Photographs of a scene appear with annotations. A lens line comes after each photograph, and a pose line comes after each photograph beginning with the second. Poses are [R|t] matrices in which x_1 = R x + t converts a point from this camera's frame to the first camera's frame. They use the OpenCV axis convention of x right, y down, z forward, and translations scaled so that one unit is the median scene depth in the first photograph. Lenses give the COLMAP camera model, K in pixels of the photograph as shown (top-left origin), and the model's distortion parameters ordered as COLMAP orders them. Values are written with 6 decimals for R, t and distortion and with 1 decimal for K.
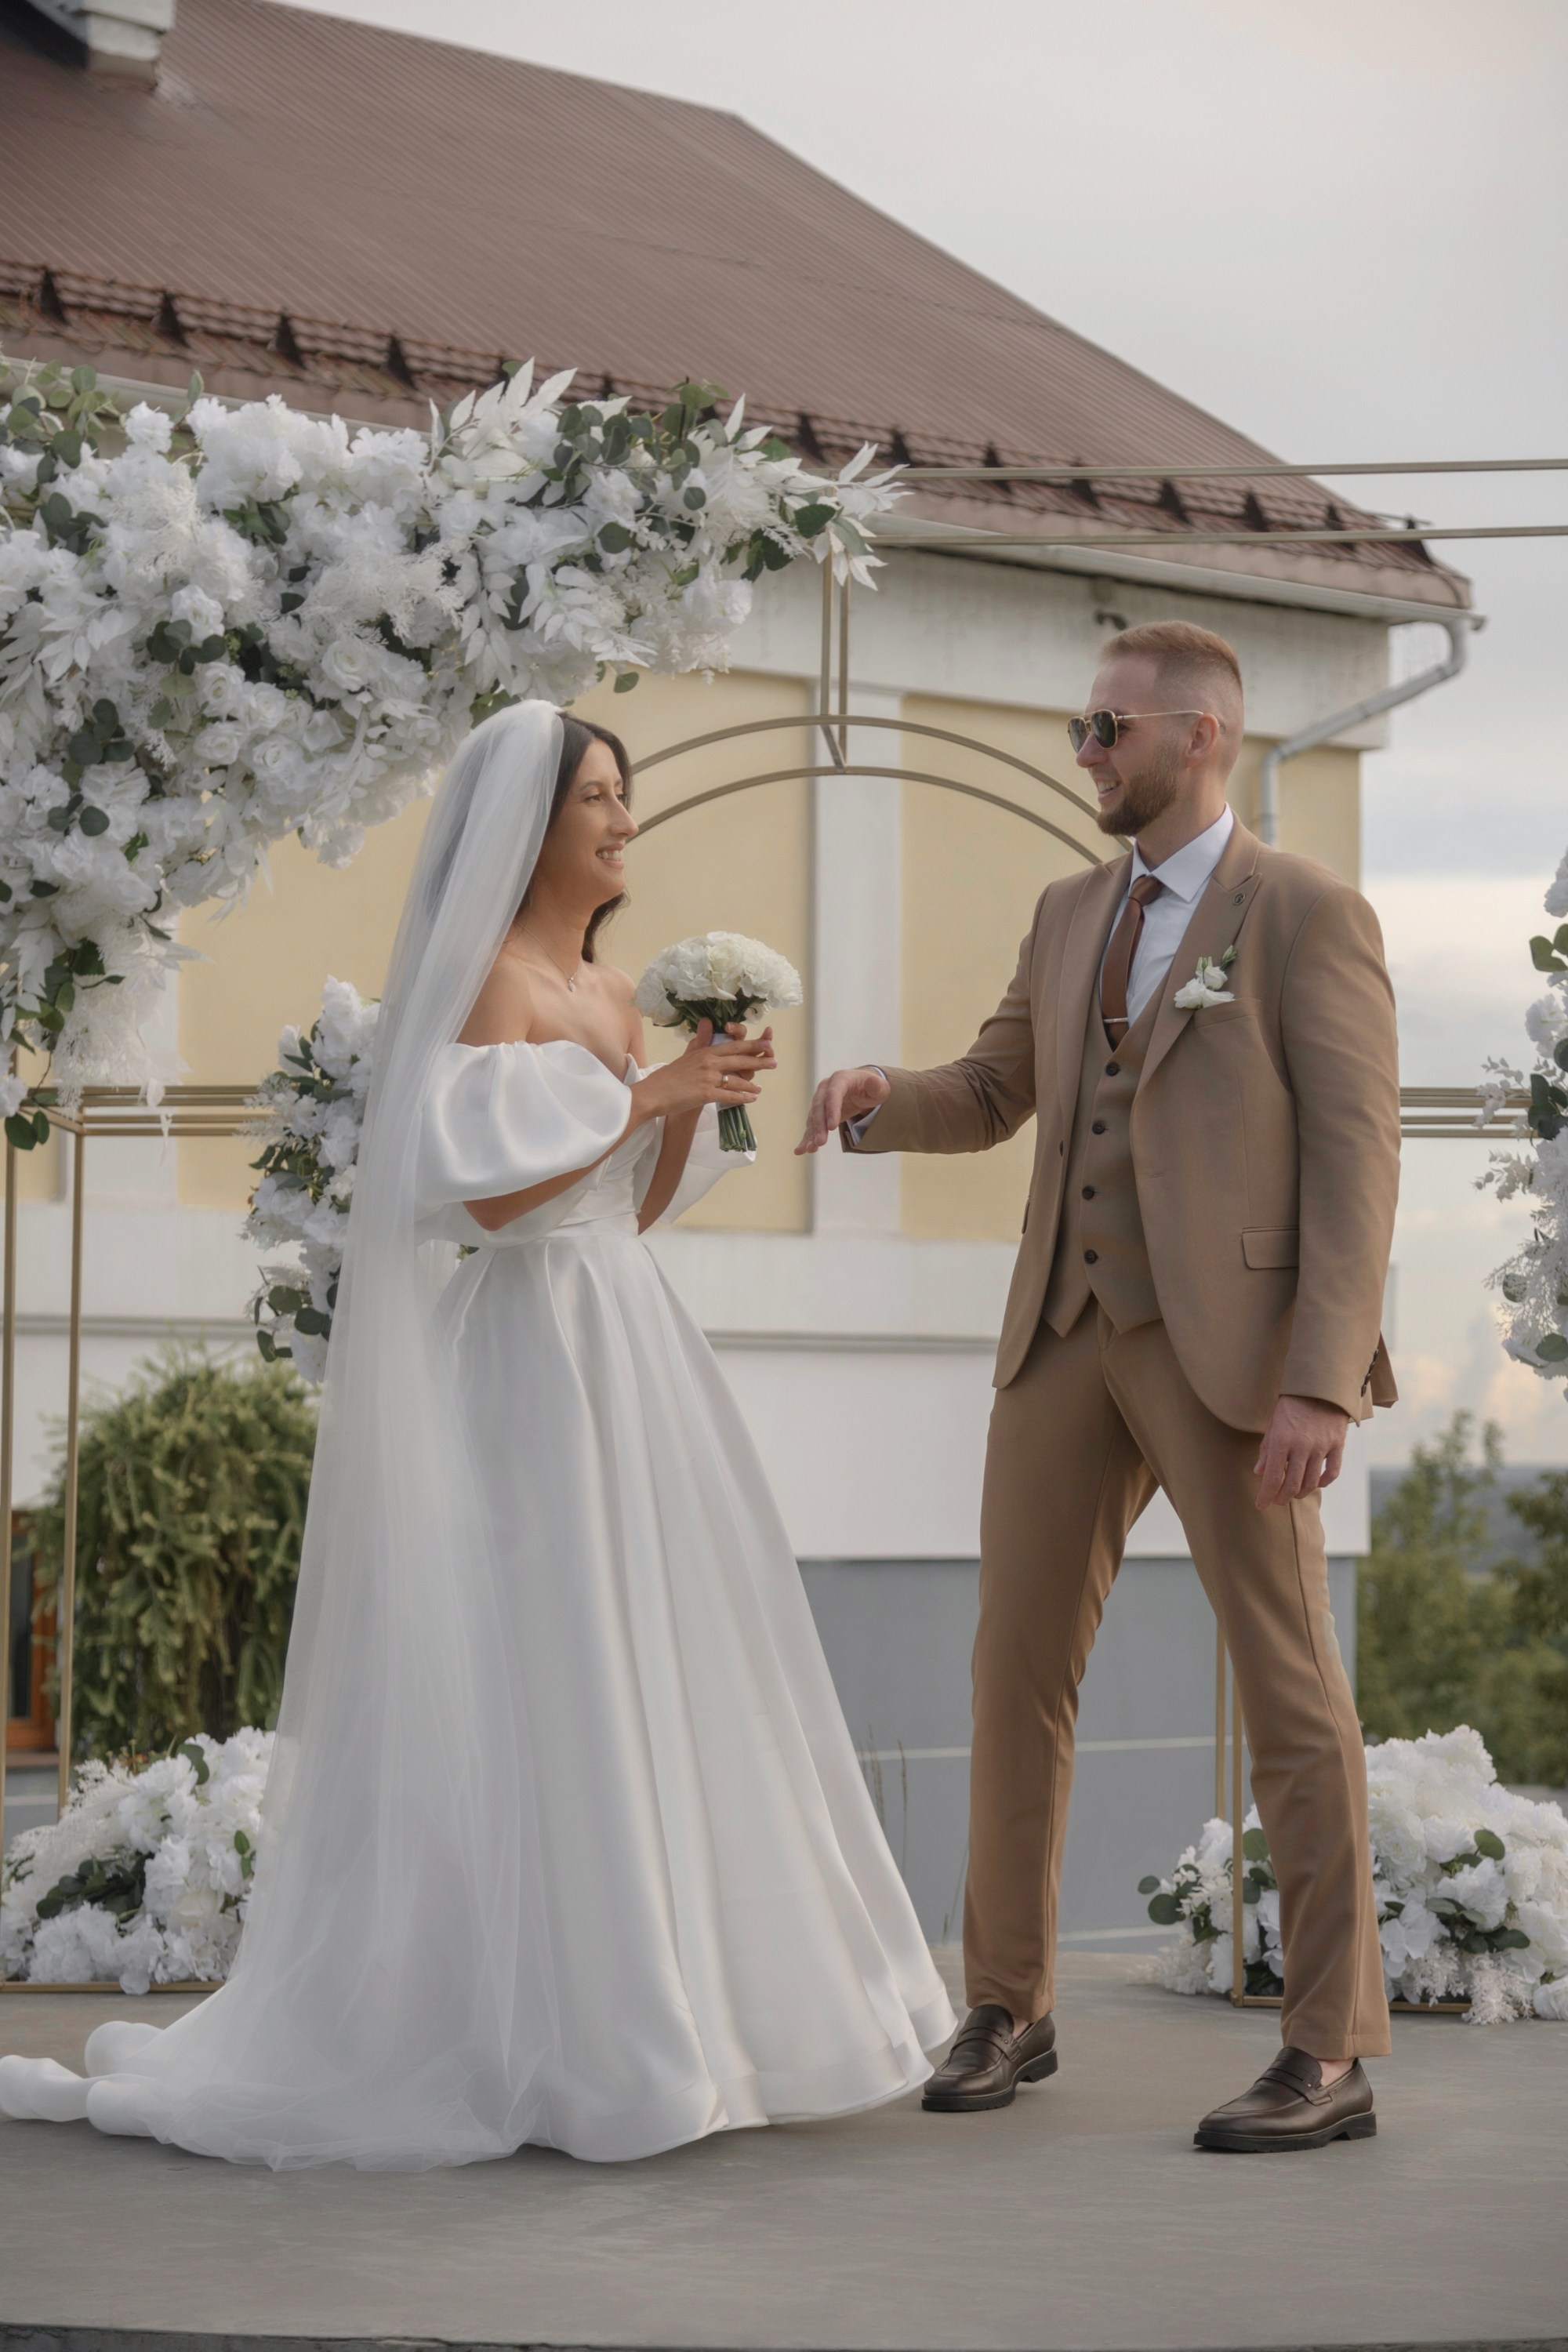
lens RADIAL K [[4574.1, 0, 772.8], [0, 4574.1, 1177.9], [0, 0, 1]] dist [0.186941, 0.000000]
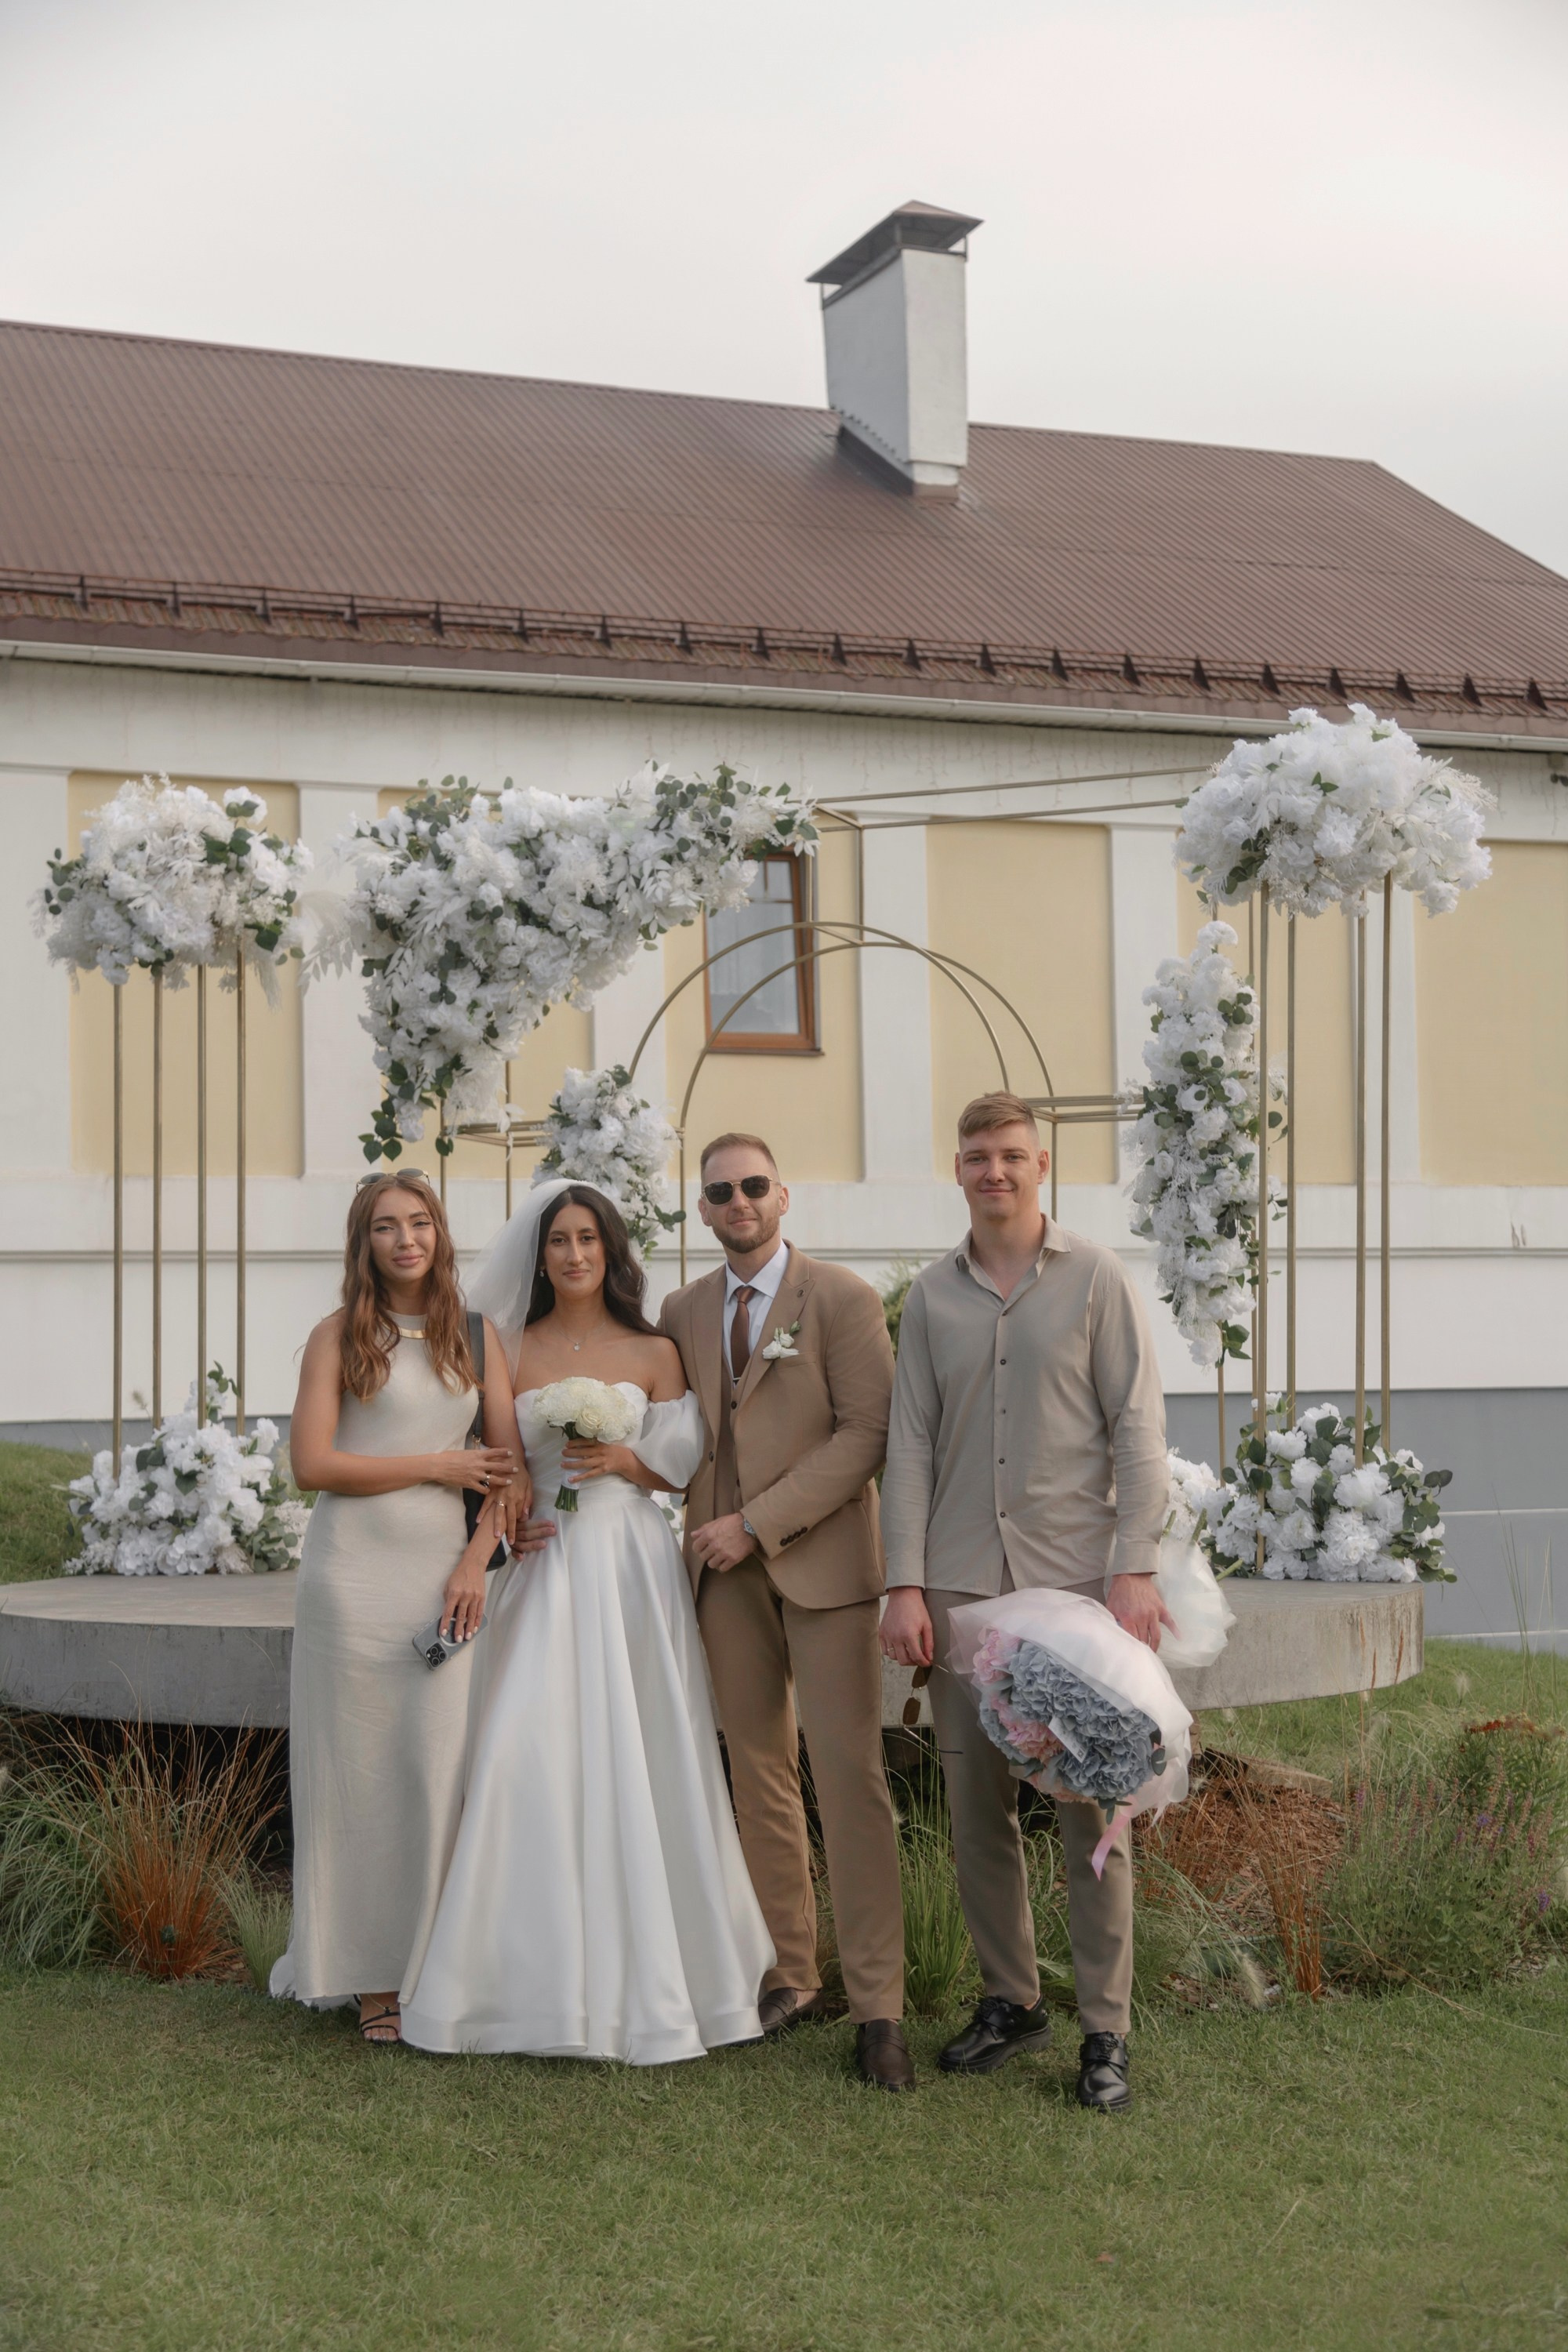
lens RADIAL K [[3160.5, 0, 781.6], [0, 3160.5, 1201.3], [0, 0, 1]] dist [0.125367, 0.000000]
pose [[0.957871, -0.035537, -0.284992, 0.399003], [0.038686, 0.999237, 0.005427, 0.012781], [0.284582, -0.016223, 0.958515, -0.335642]]
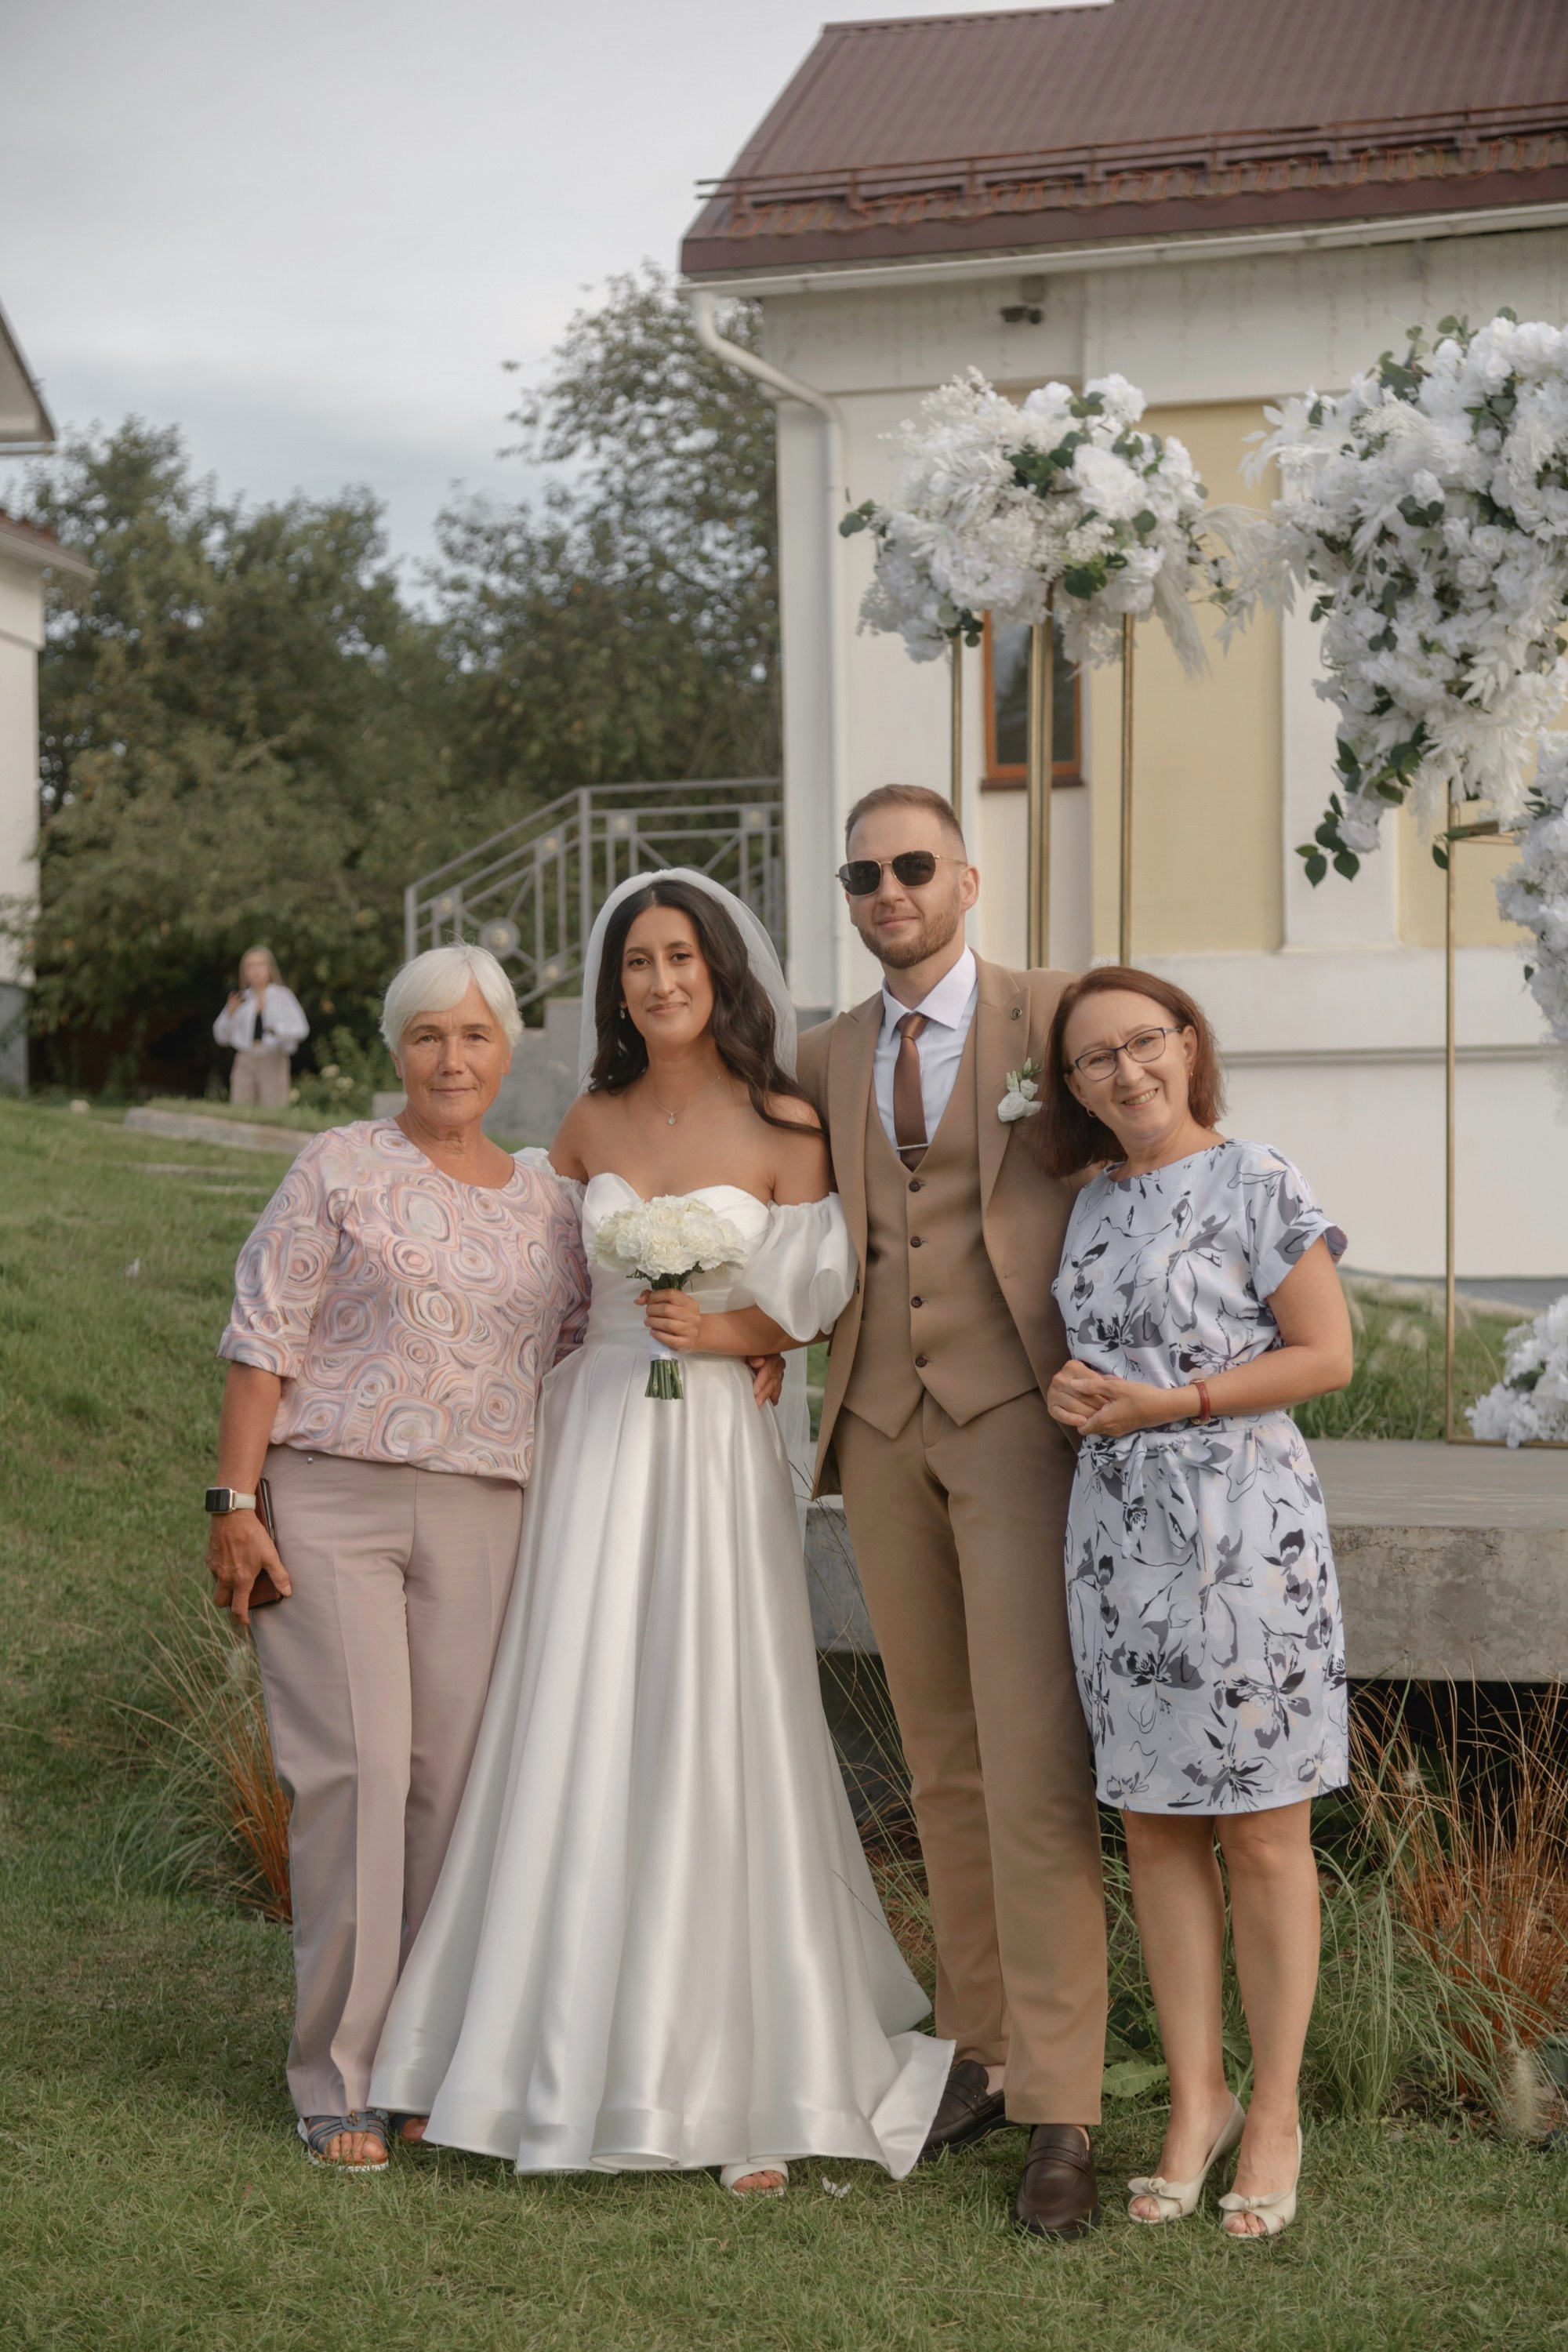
lens RADIAL K [[4374.4, 0, 764.5], [0, 4374.4, 1184.6], [0, 0, 1]] dist [0.204023, 0.000000]
pose [[0.579691, -0.027201, -0.814382, 0.861137], [0.060459, 0.998124, 0.009697, 0.068109], [0.812590, -0.054858, 0.580248, 0.015830]]
